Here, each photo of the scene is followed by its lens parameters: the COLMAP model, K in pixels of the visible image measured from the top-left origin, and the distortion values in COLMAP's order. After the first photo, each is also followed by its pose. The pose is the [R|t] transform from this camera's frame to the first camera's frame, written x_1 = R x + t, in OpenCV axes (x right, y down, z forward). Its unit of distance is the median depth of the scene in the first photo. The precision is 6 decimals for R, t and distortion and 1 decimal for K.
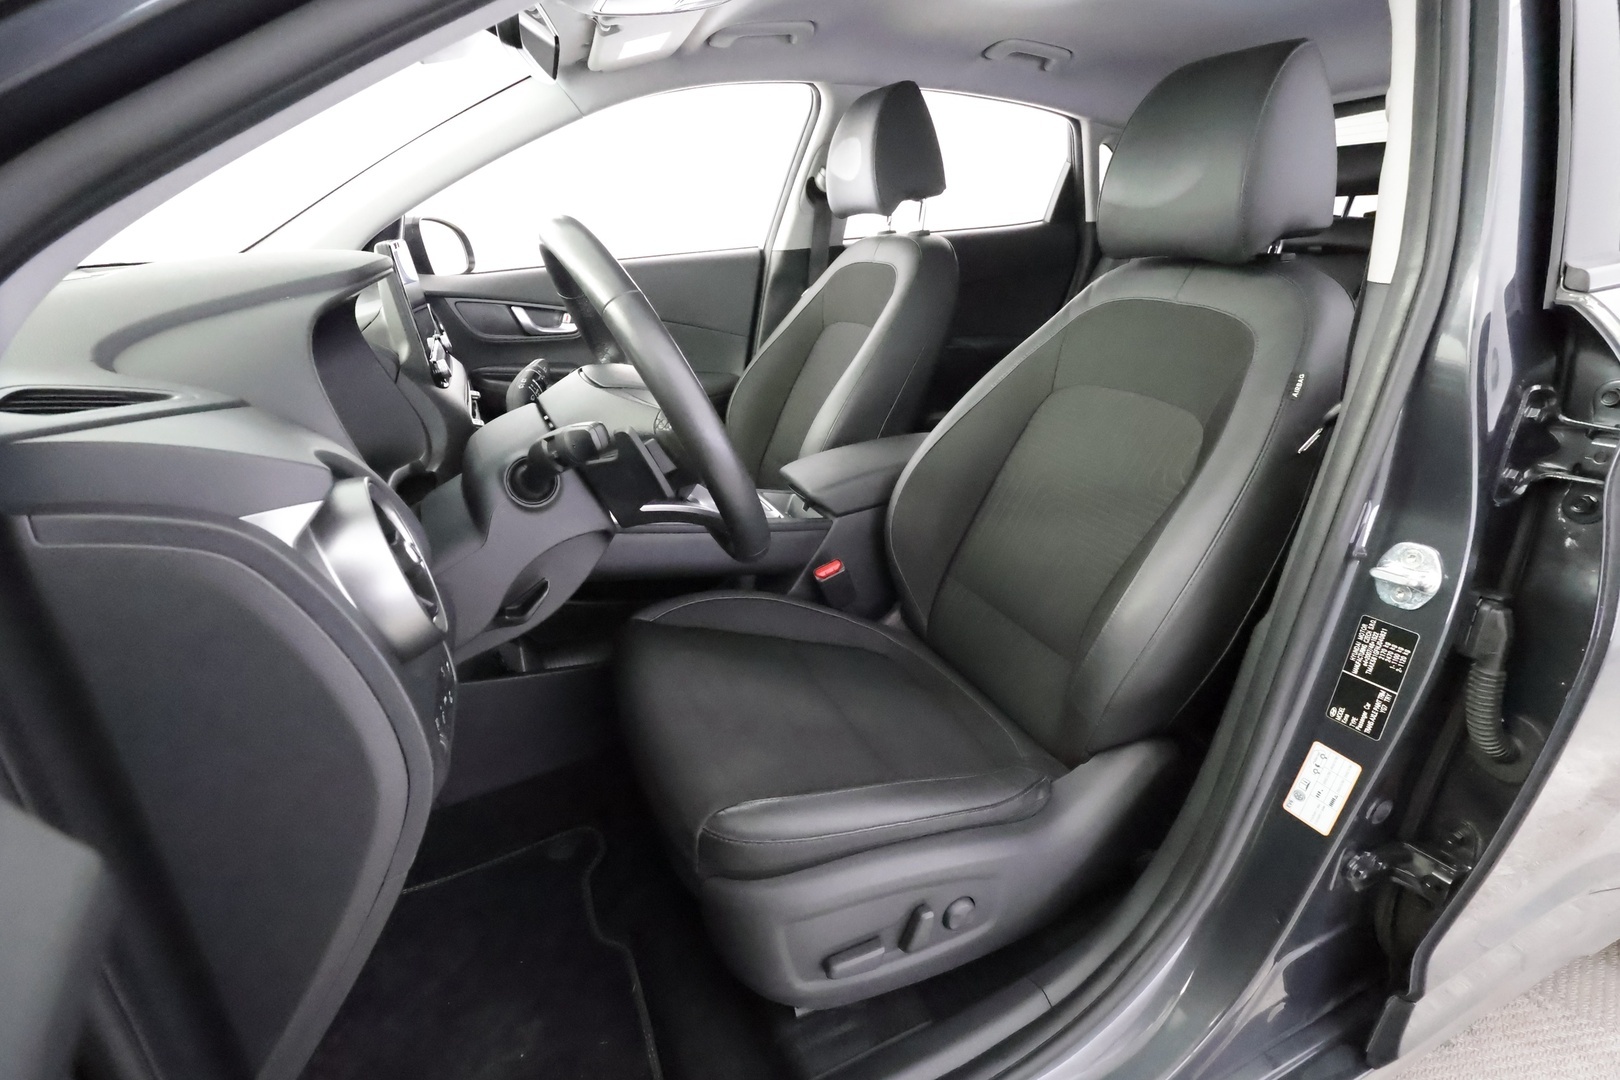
lens RADIAL K [[740.4, 0, 817.7], [0, 740.4, 540.2], [0, 0, 1]] dist [-0.001934, -0.000057]
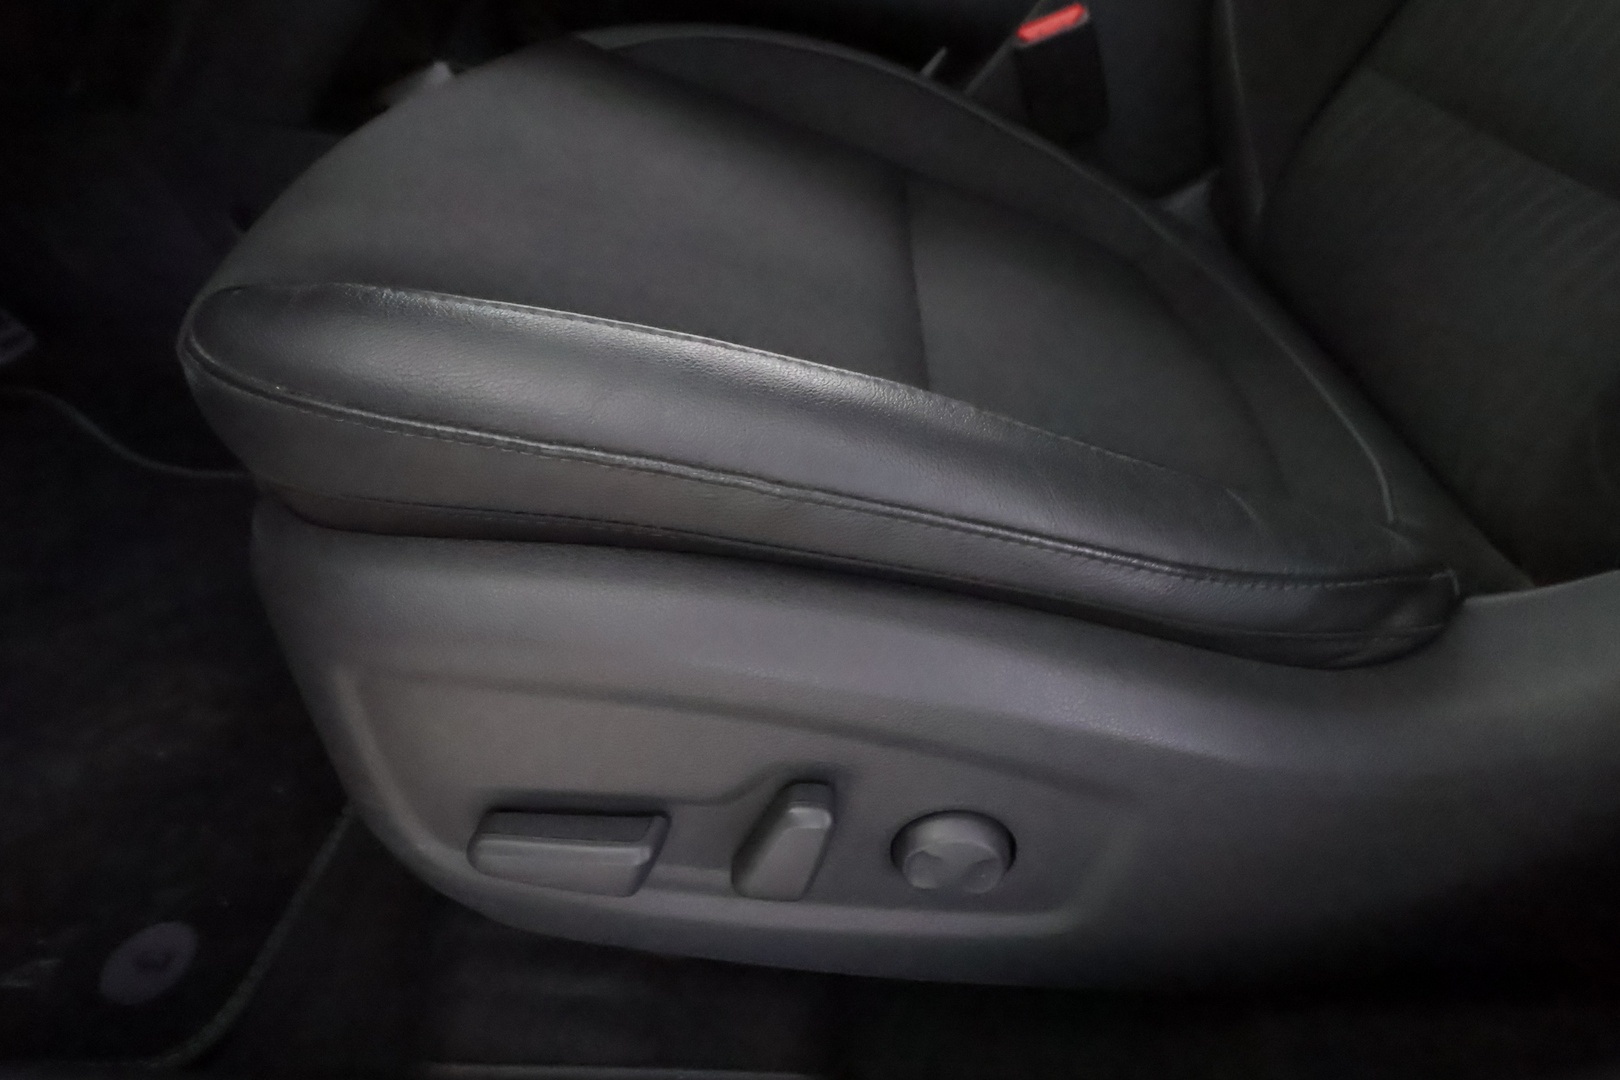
lens RADIAL K [[902.3, 0, 816.1], [0, 902.3, 572.1], [0, 0, 1]] dist [-0.014525, -0.000375]
pose [[0.897430, 0.285938, -0.335944, 0.254409], [-0.176993, 0.930902, 0.319523, 0.312340], [0.404095, -0.227290, 0.886028, 0.732757]]
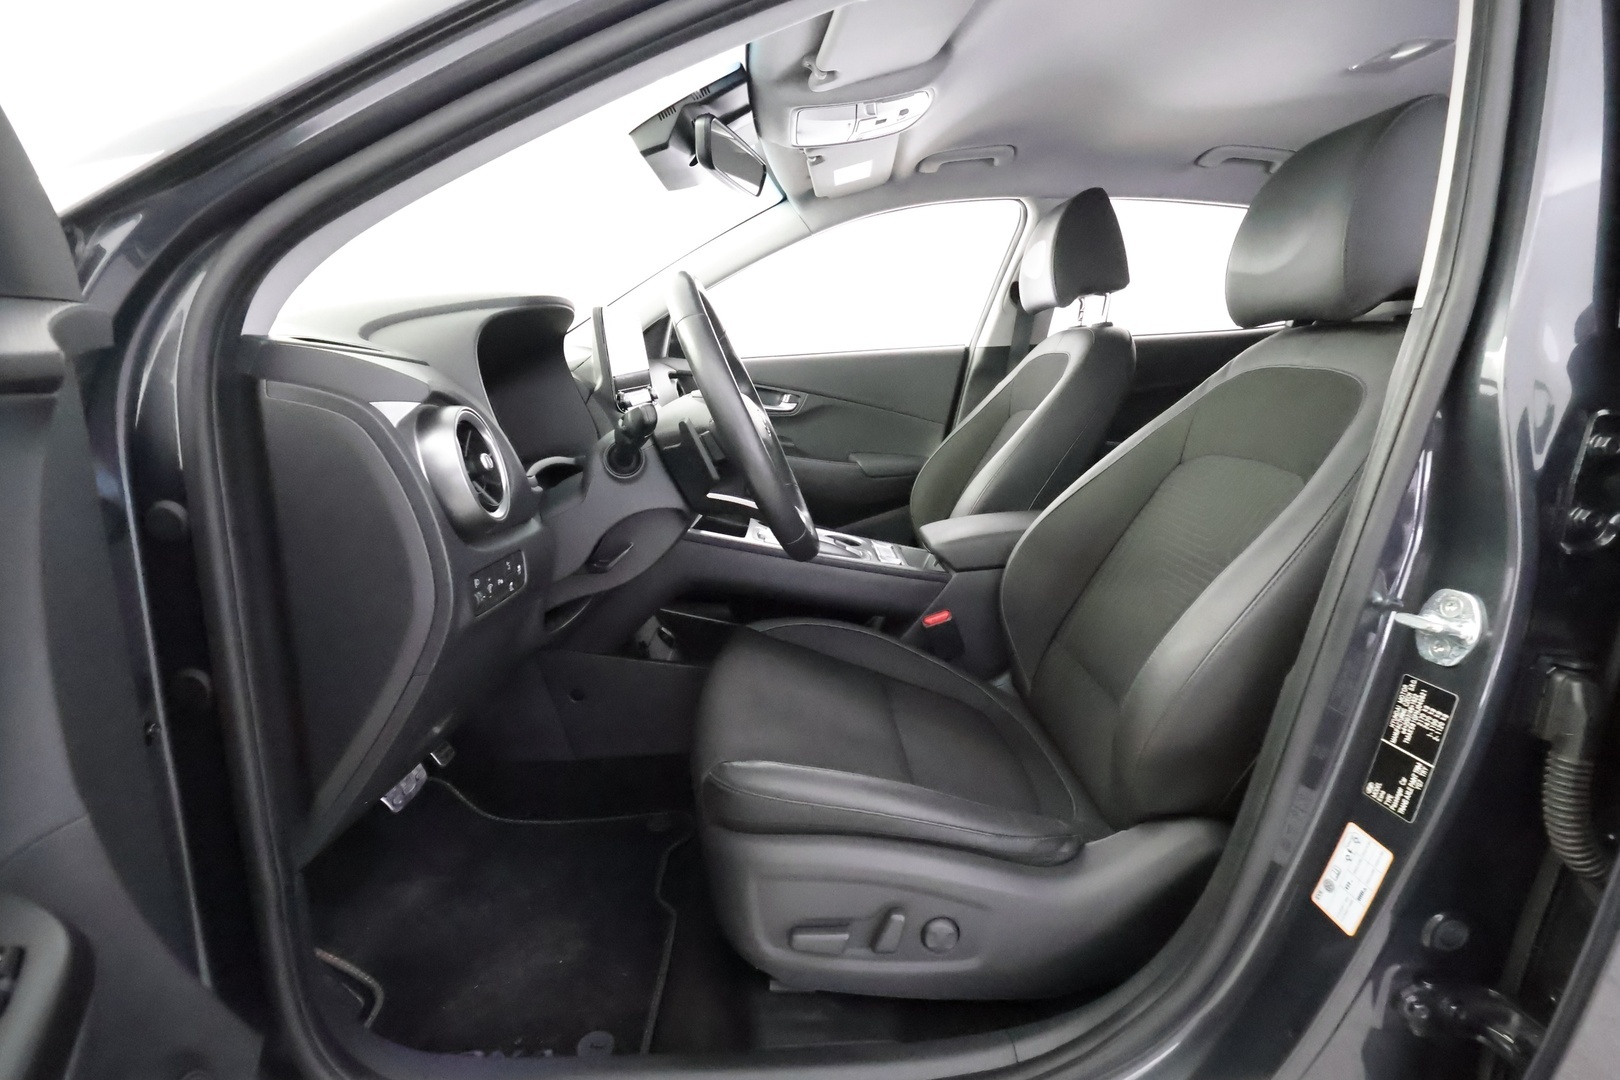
lens RADIAL K [[740.4, 0, 817.7], [0, 740.4, 540.2], [0, 0, 1]] dist [-0.001934, -0.000057]
pose [[0.927986, 0.100895, -0.358695, 0.370737], [-0.157120, 0.978831, -0.131158, 0.159747], [0.337869, 0.178071, 0.924194, -0.060777]]
